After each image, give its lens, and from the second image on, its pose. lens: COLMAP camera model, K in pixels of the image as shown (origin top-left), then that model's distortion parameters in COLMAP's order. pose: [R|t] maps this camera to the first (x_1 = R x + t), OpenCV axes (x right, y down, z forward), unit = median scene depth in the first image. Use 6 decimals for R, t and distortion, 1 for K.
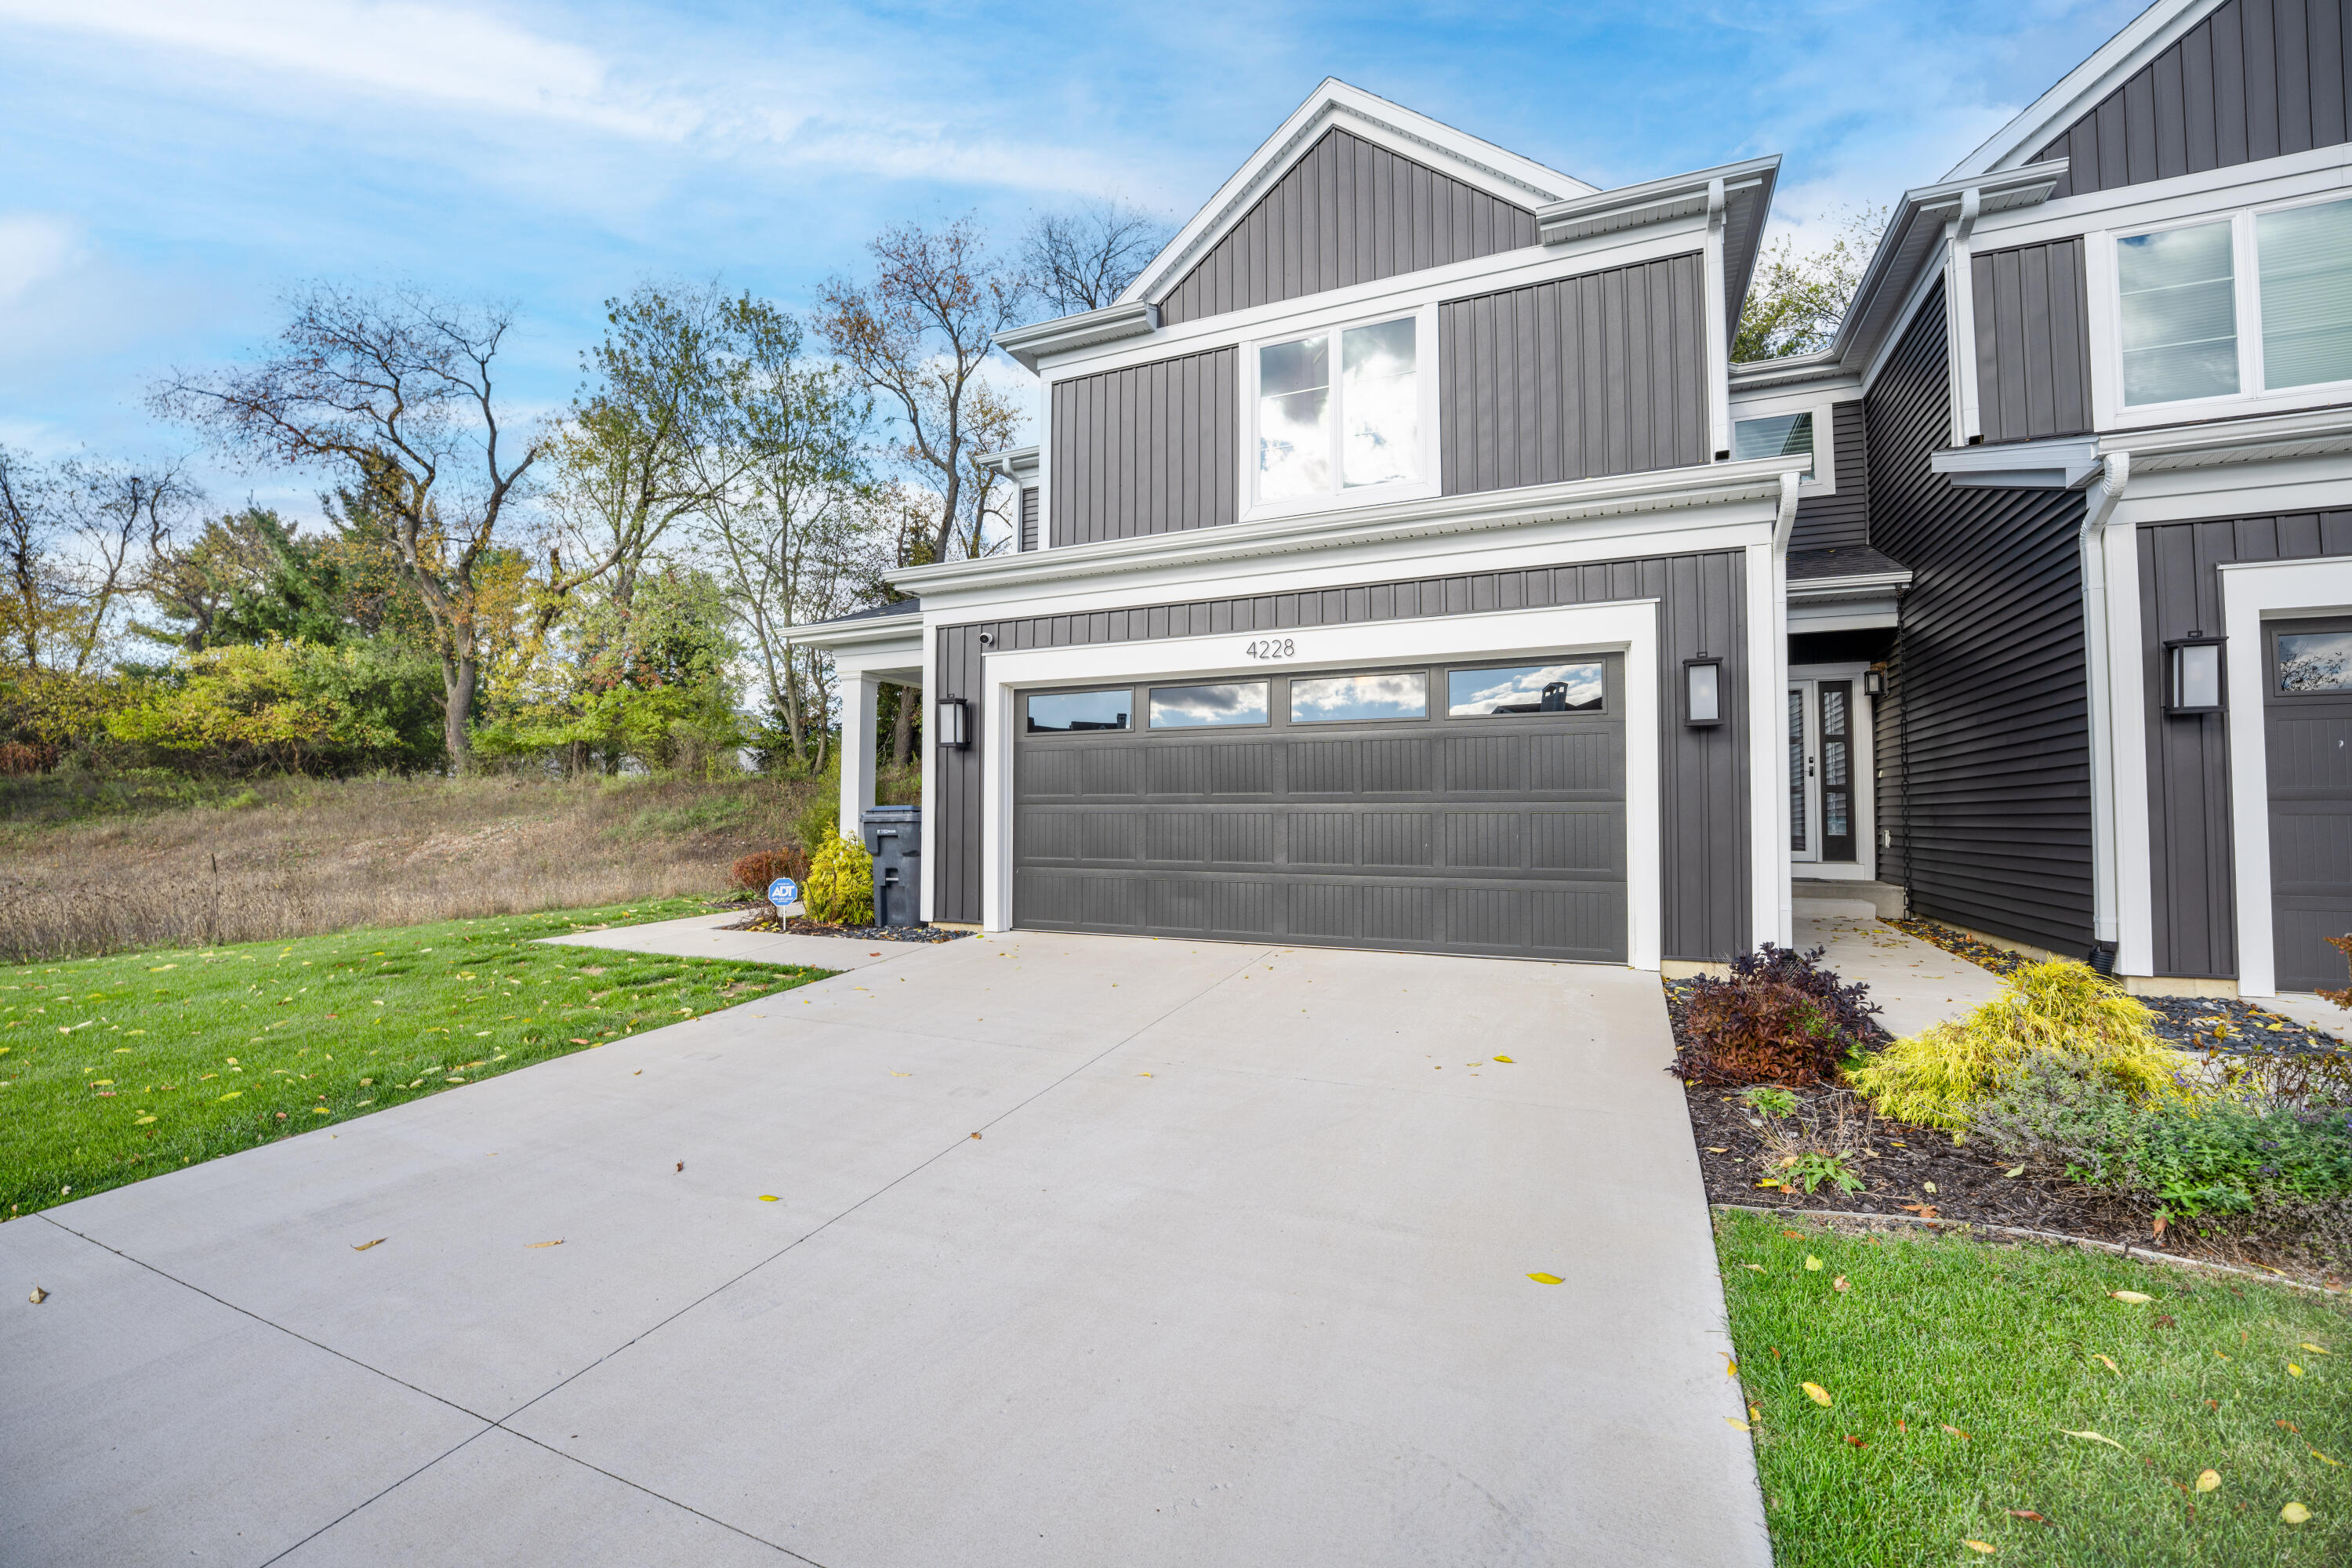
lens RADIAL K [[958.2, 0, 1176.0], [0, 958.2, 784.0], [0, 0, 1]] dist [-0.018491, 0.000359]
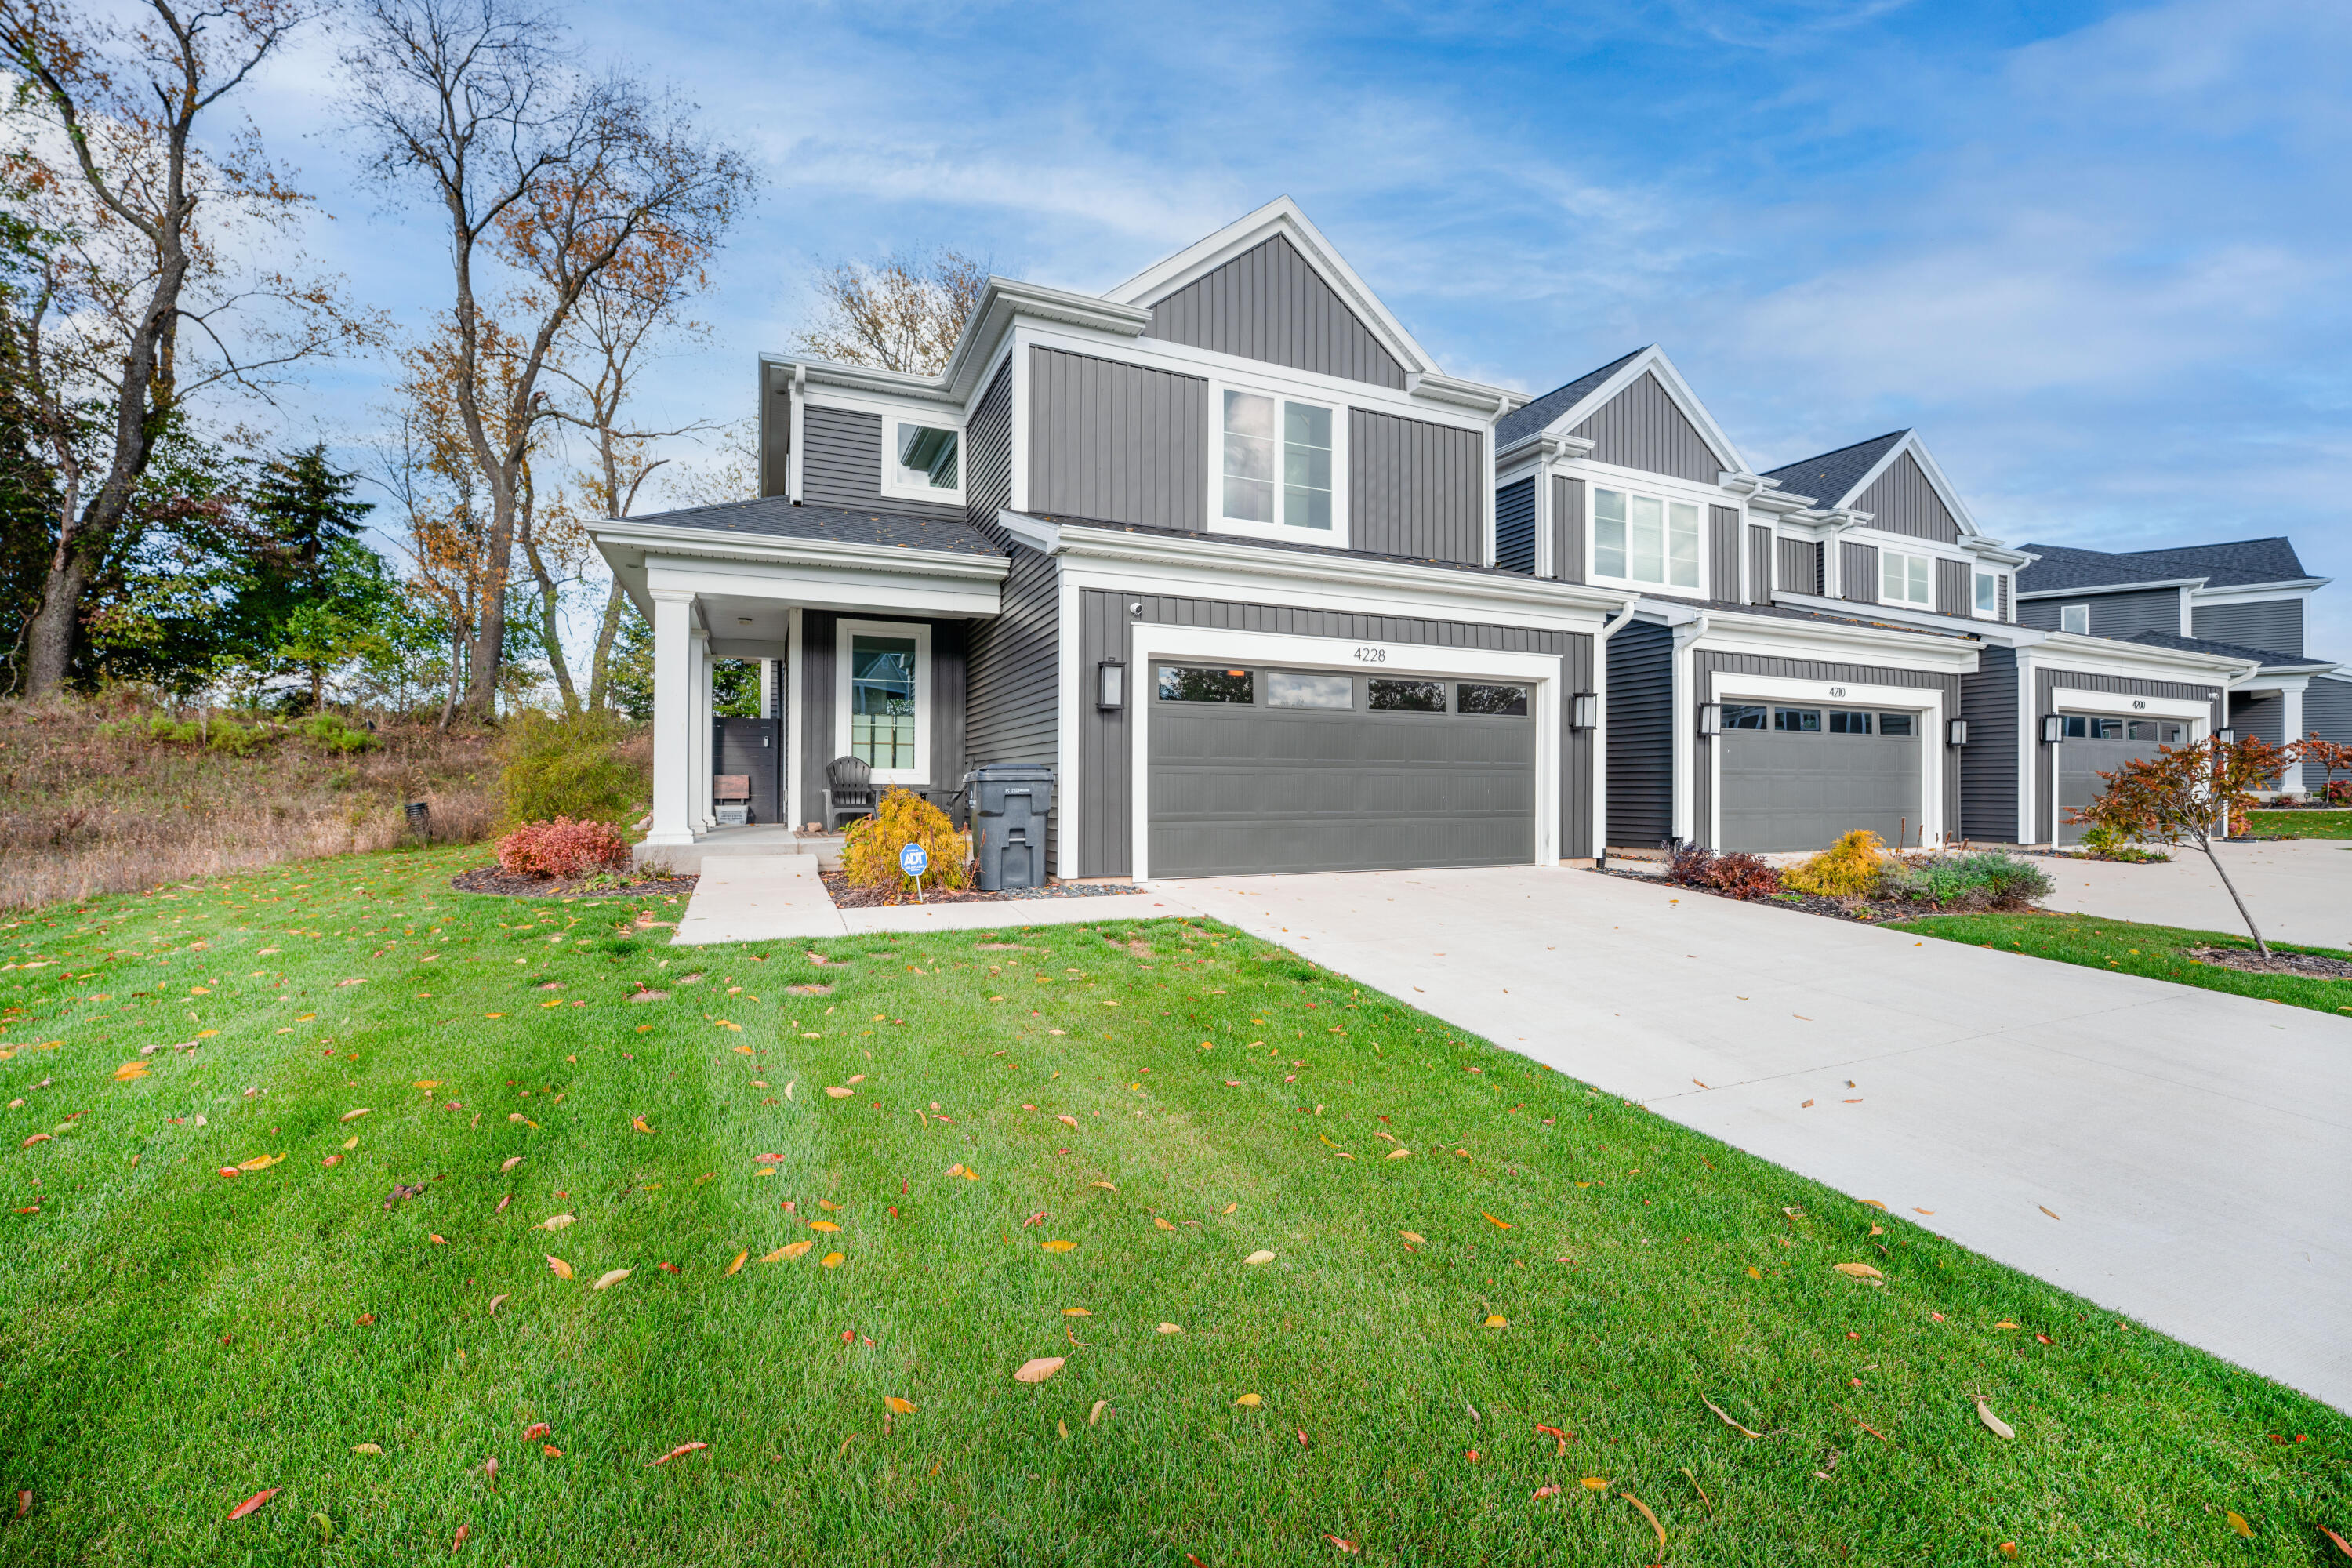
lens RADIAL K [[958.2, 0, 1176.0], [0, 958.2, 784.0], [0, 0, 1]] dist [-0.018491, 0.000359]
pose [[0.674946, -0.000038, 0.737867, -0.942712], [-0.027399, 0.999309, 0.025114, 0.014711], [-0.737359, -0.037168, 0.674478, 0.238596]]
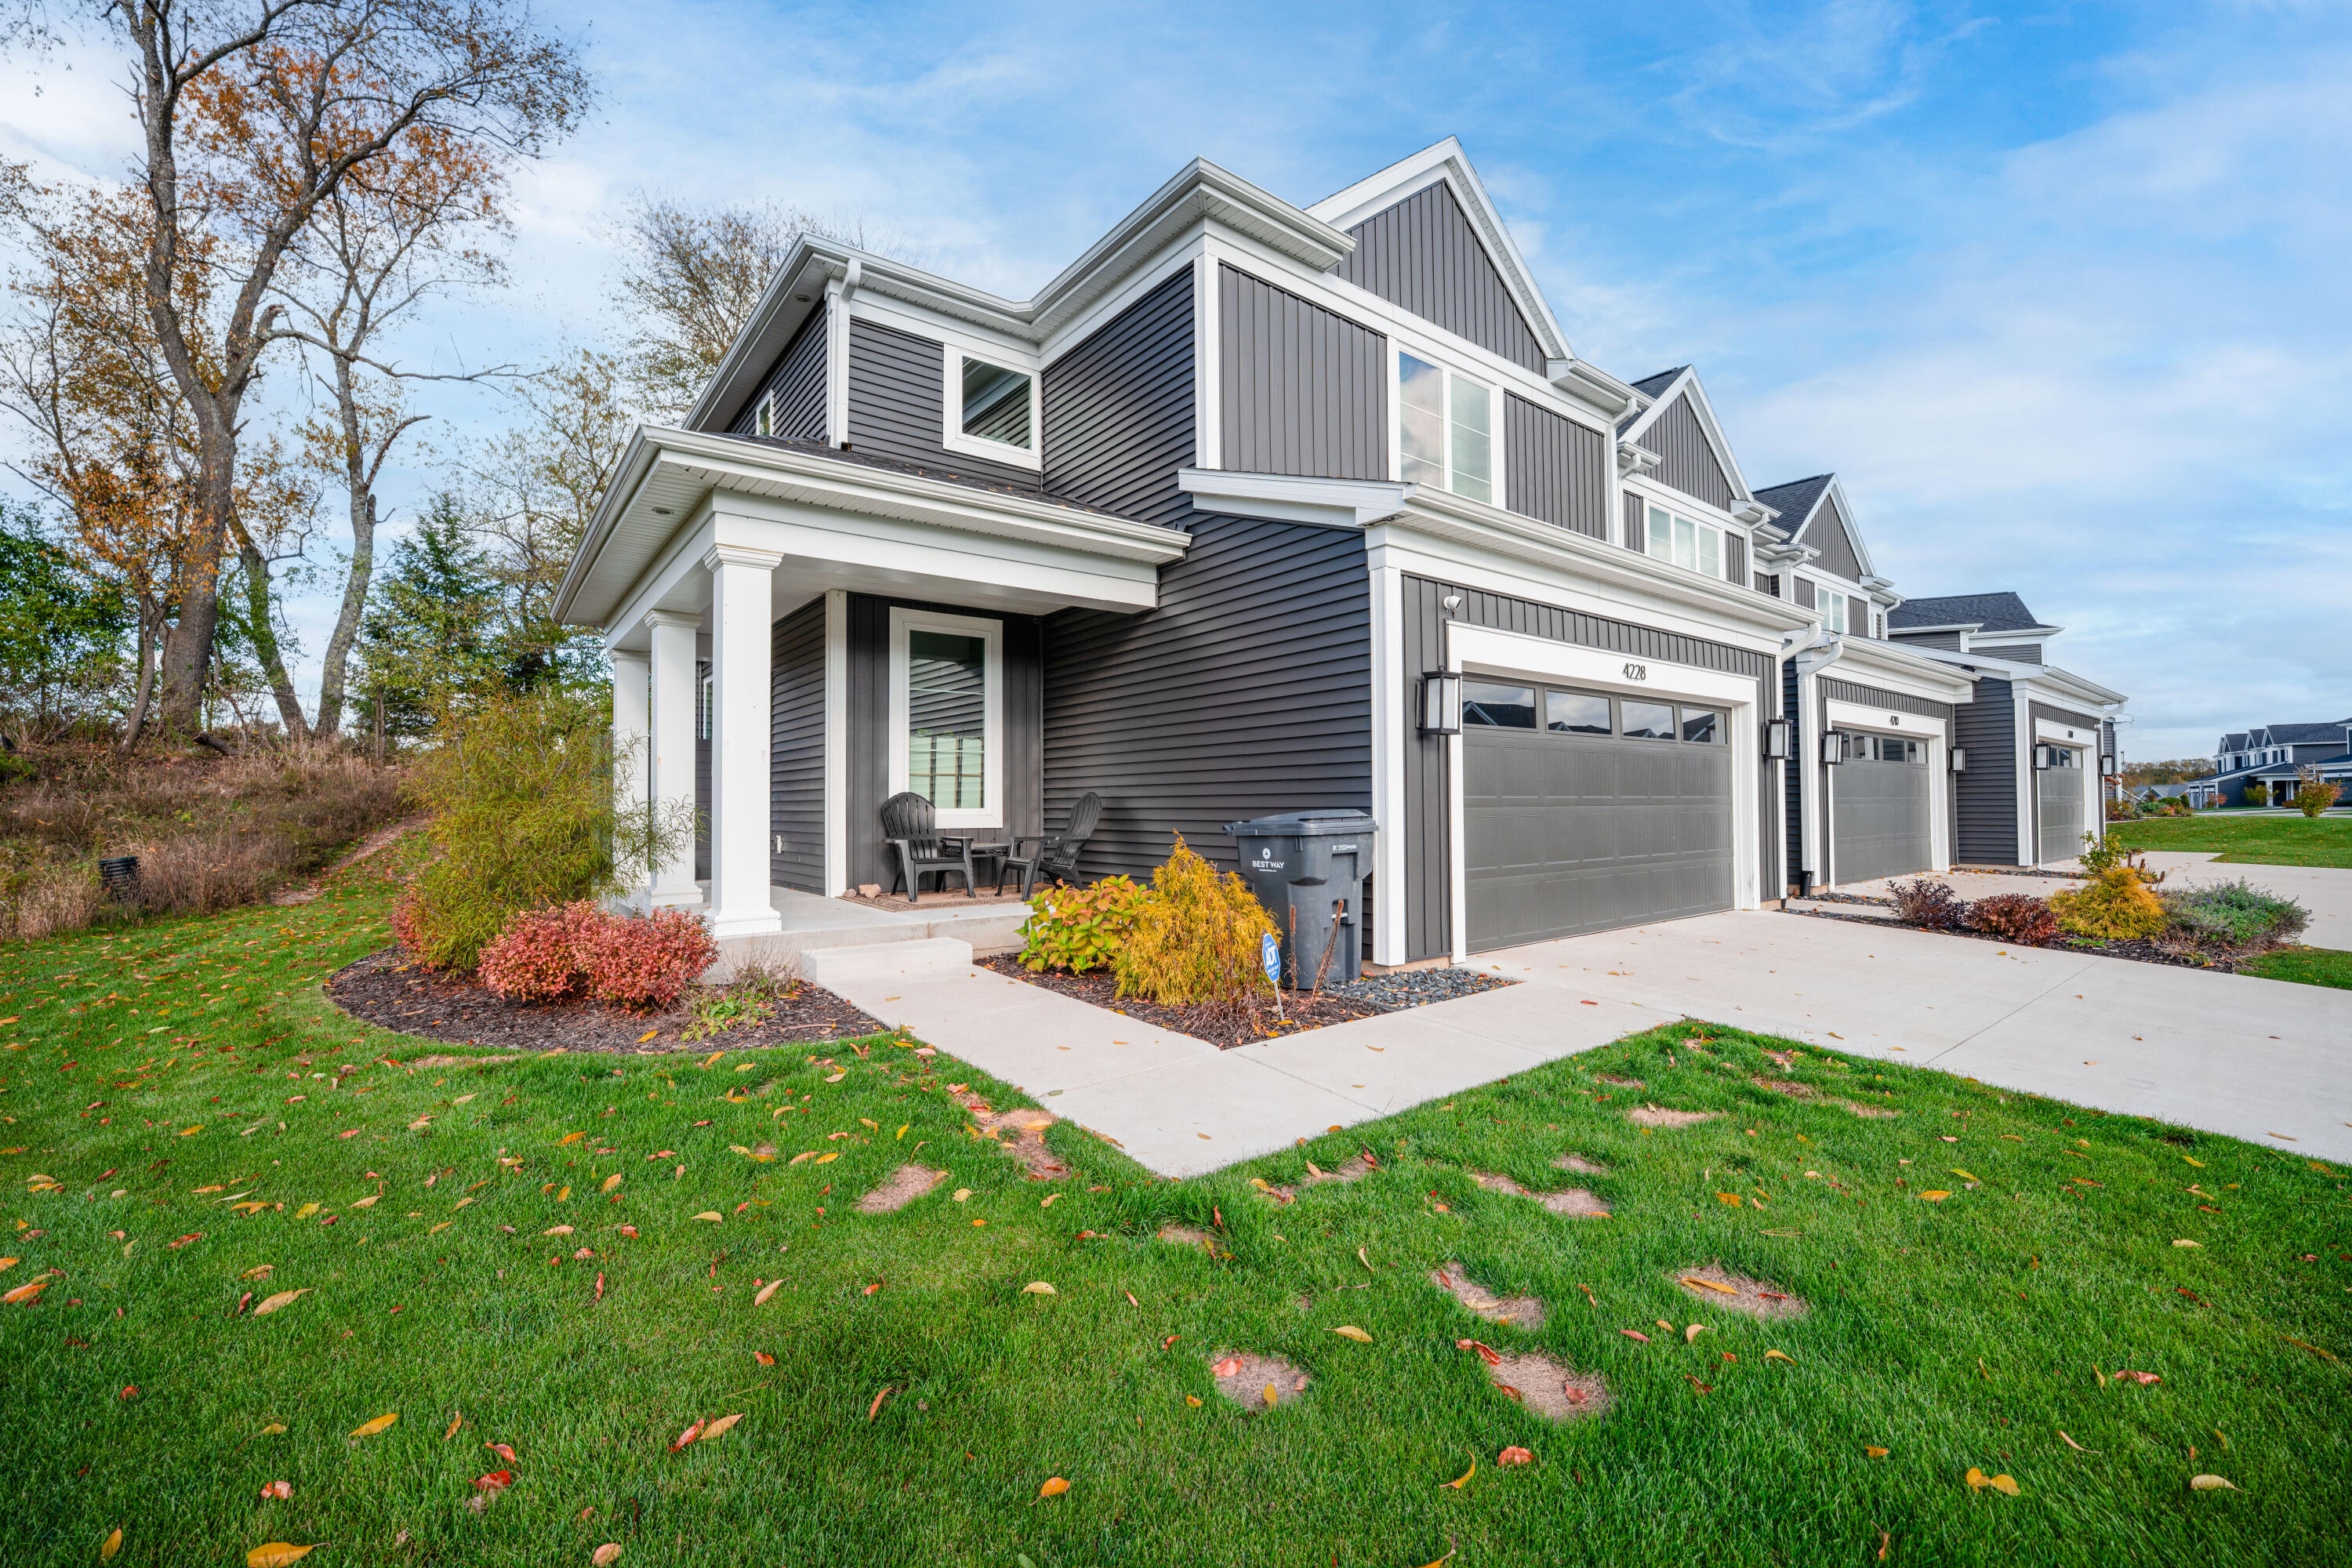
lens RADIAL K [[953.0, 0, 1171.5], [0, 953.0, 777.4], [0, 0, 1]] dist [-0.022376, 0.005028]
pose [[0.481462, 0.017469, 0.876293, -1.001808], [-0.023320, 0.999703, -0.007116, 0.006593], [-0.876157, -0.017009, 0.481726, 0.807281]]
